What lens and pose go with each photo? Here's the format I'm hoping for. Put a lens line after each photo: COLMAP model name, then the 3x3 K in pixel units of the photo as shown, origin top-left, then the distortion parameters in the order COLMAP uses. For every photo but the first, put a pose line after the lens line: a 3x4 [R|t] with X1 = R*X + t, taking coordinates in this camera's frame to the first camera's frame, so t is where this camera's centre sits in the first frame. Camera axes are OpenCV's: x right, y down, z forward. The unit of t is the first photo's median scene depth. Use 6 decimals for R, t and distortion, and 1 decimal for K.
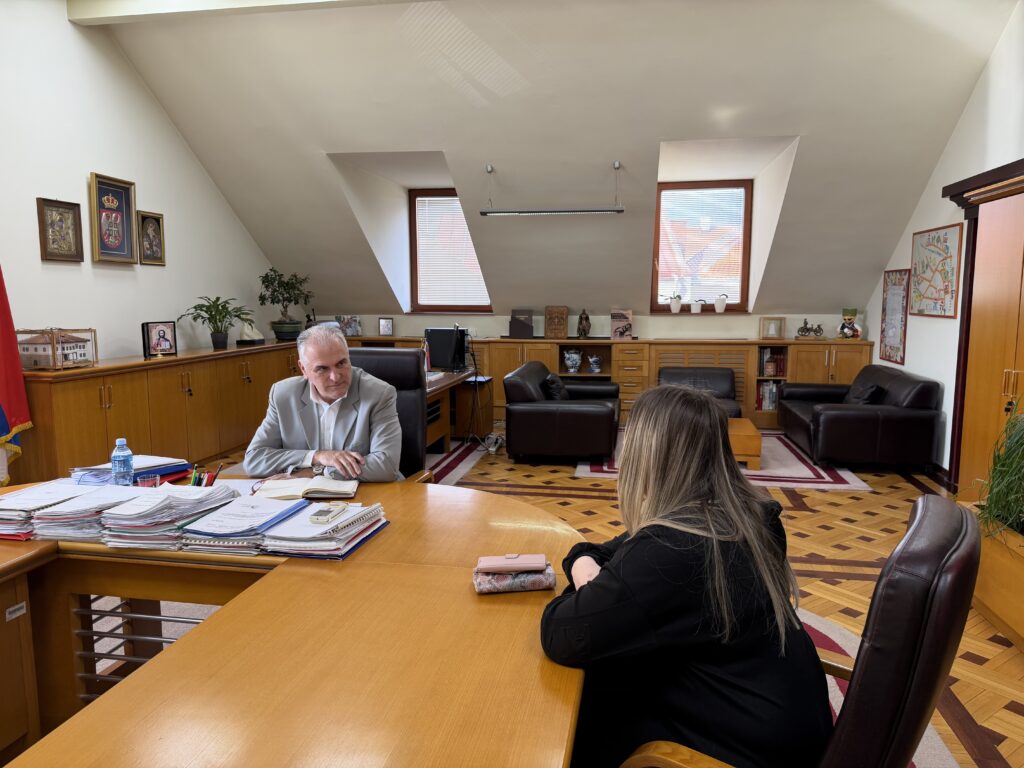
lens RADIAL K [[721.9, 0, 519.5], [0, 721.9, 392.3], [0, 0, 1]] dist [0.060173, -0.081265]
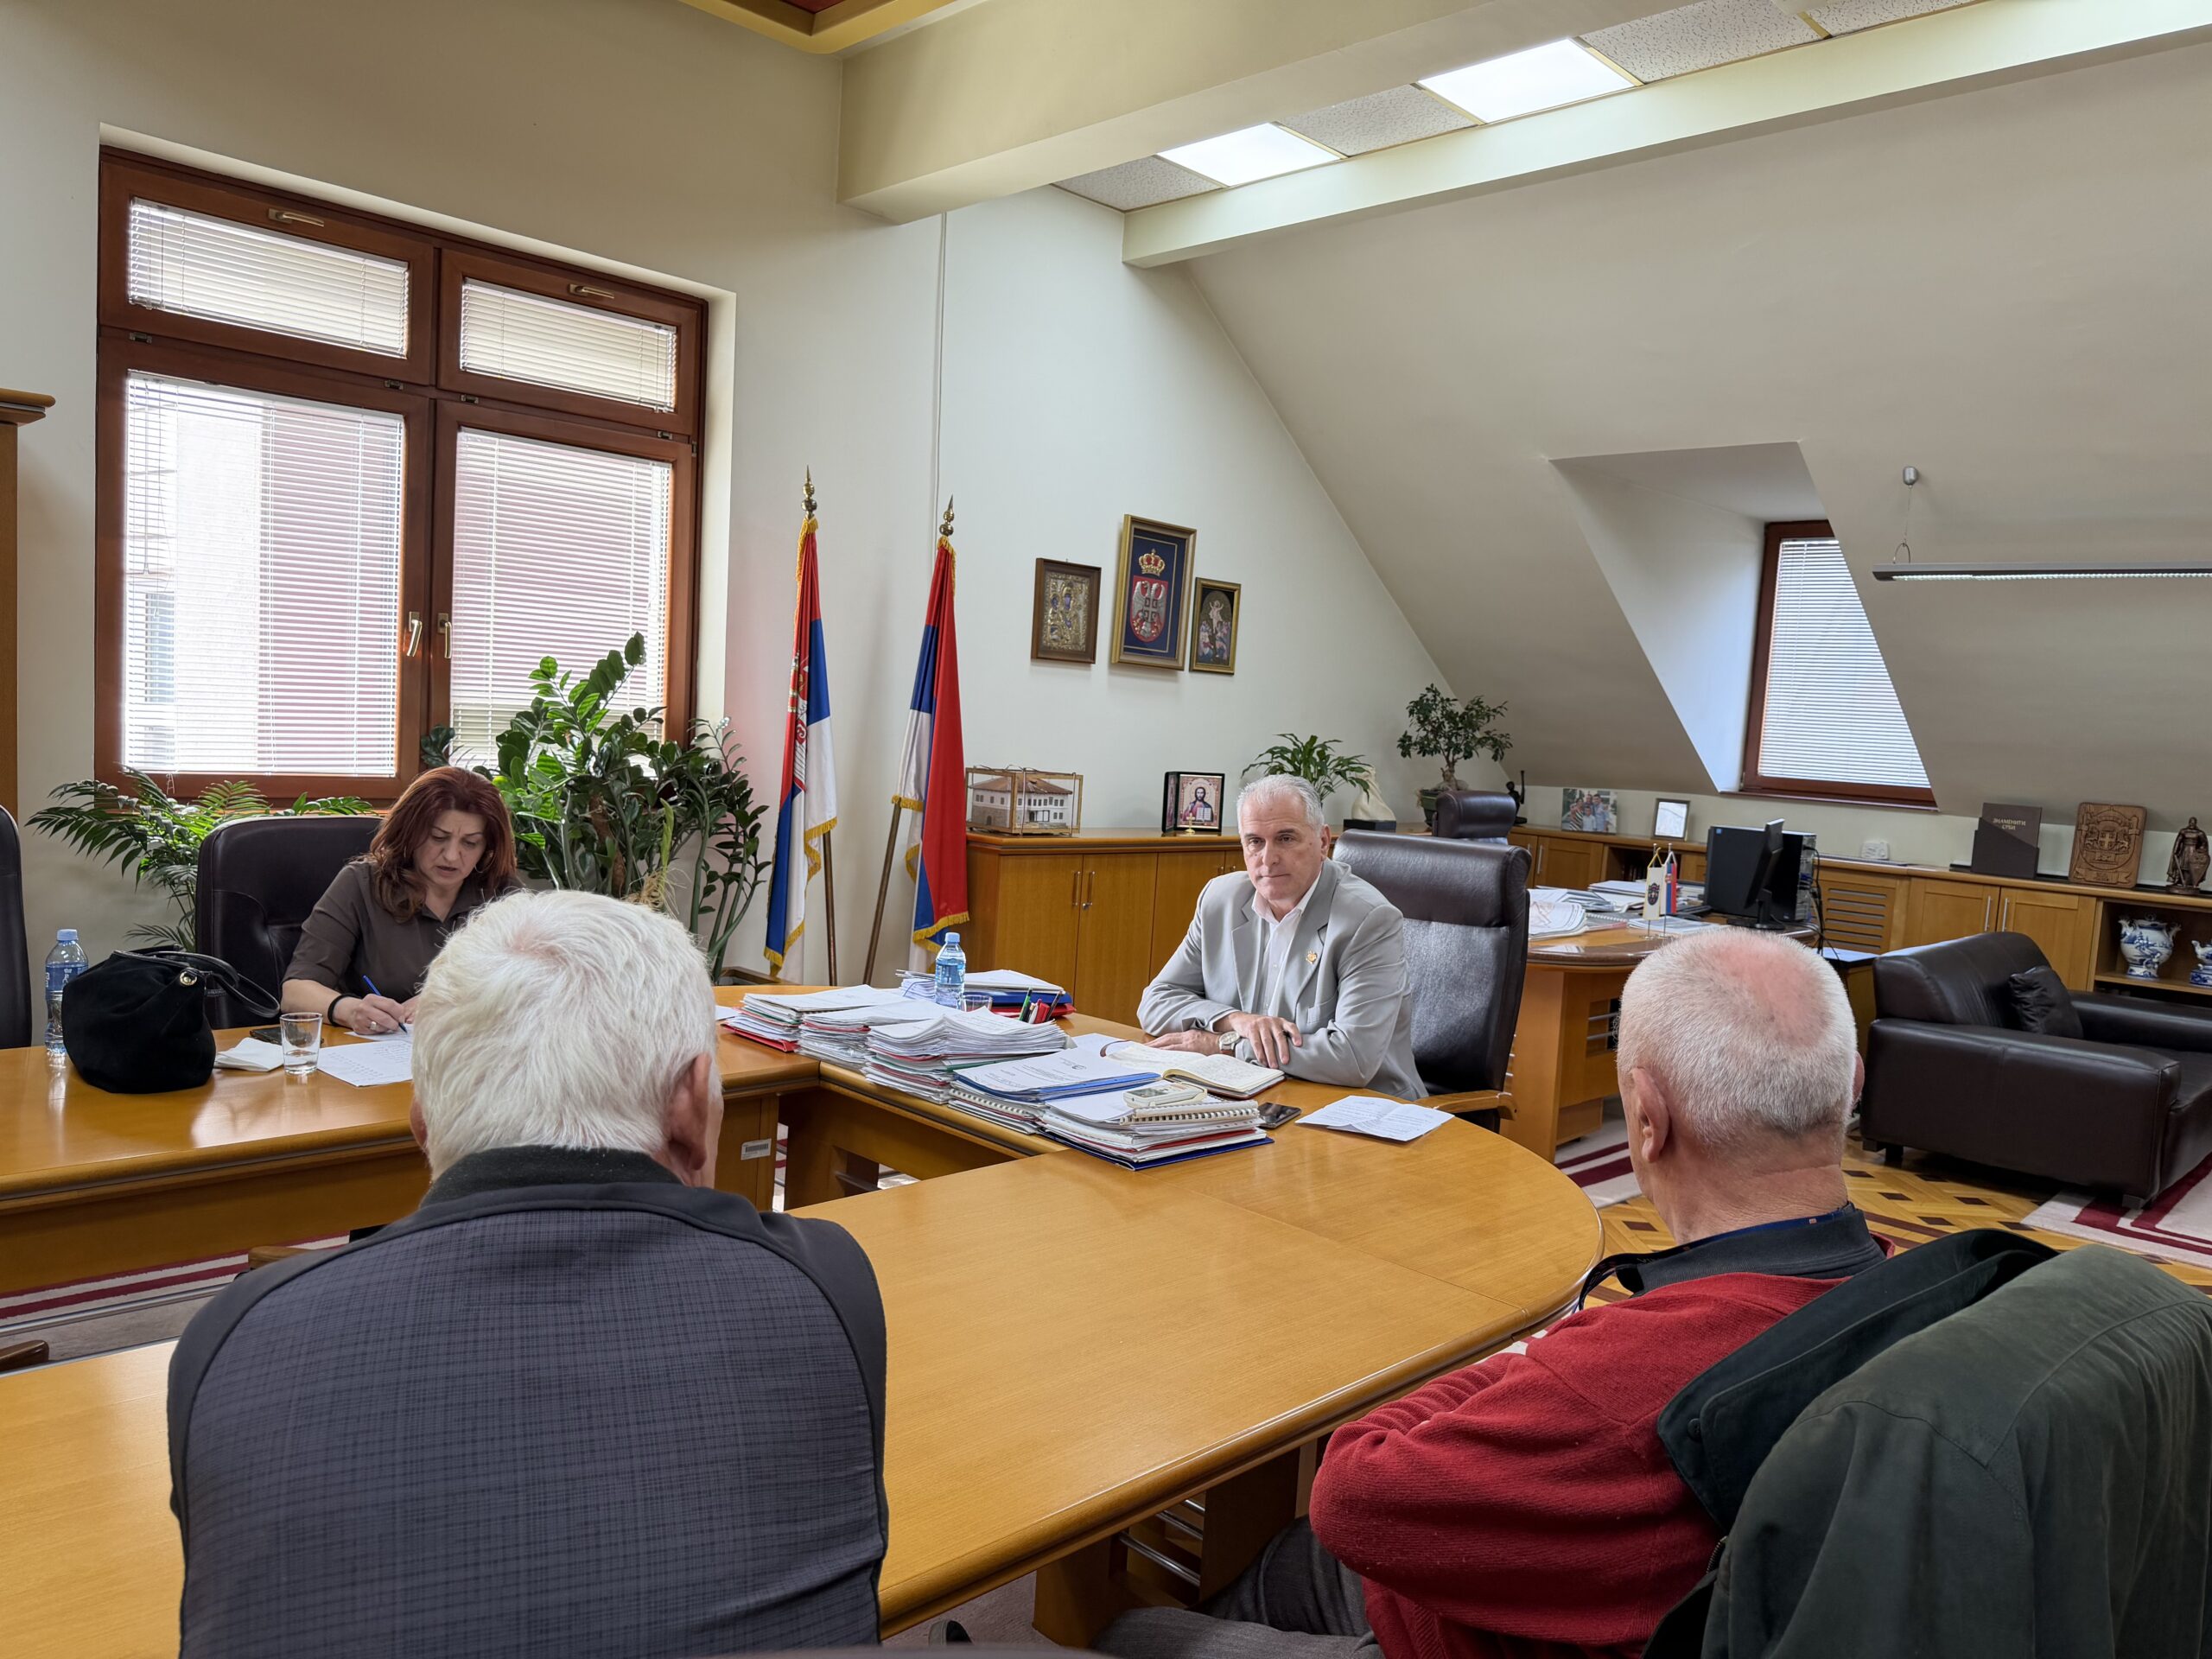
lens RADIAL K [[1559.4, 0, 1098.8], [0, 1559.4, 841.8], [0, 0, 1]] dist [0.060173, -0.081265]
pose [[0.813701, 0.094037, -0.573626, 0.136509], [-0.135621, 0.990305, -0.030035, 0.003320], [0.565241, 0.102235, 0.818566, -0.024451]]
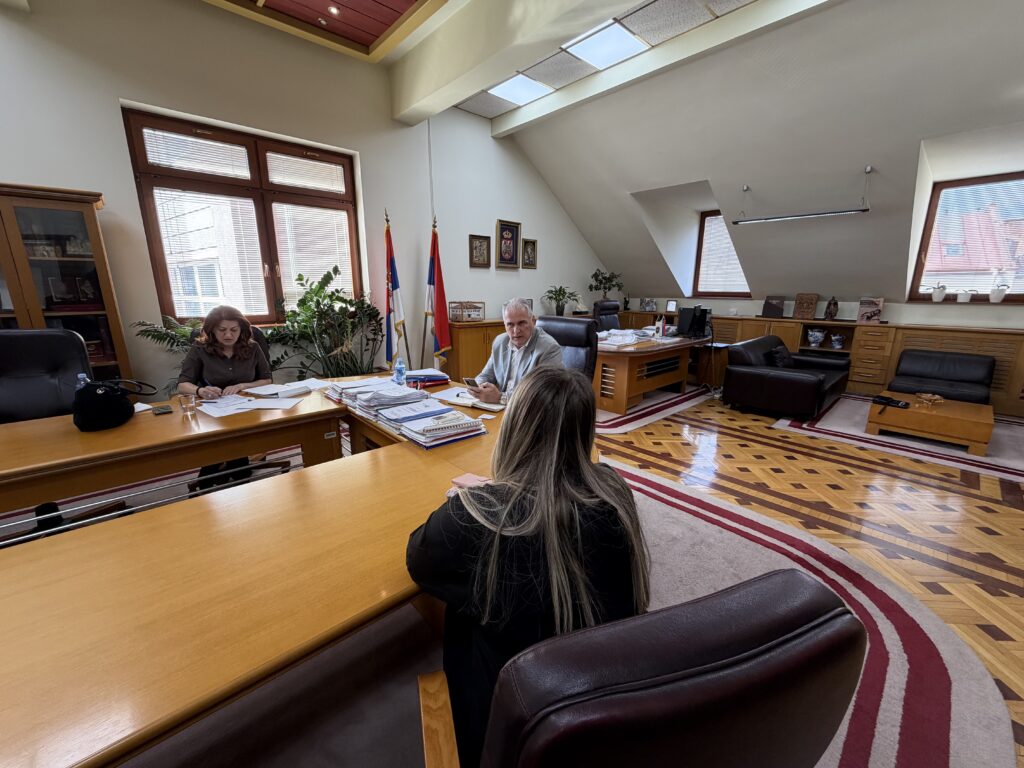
lens RADIAL K [[411.7, 0, 507.8], [0, 411.7, 382.8], [0, 0, 1]] dist [-0.002014, -0.000603]
pose [[0.787908, 0.142154, -0.599160, 0.129800], [-0.084496, 0.988744, 0.123472, -0.011844], [0.609968, -0.046658, 0.791051, 0.129867]]
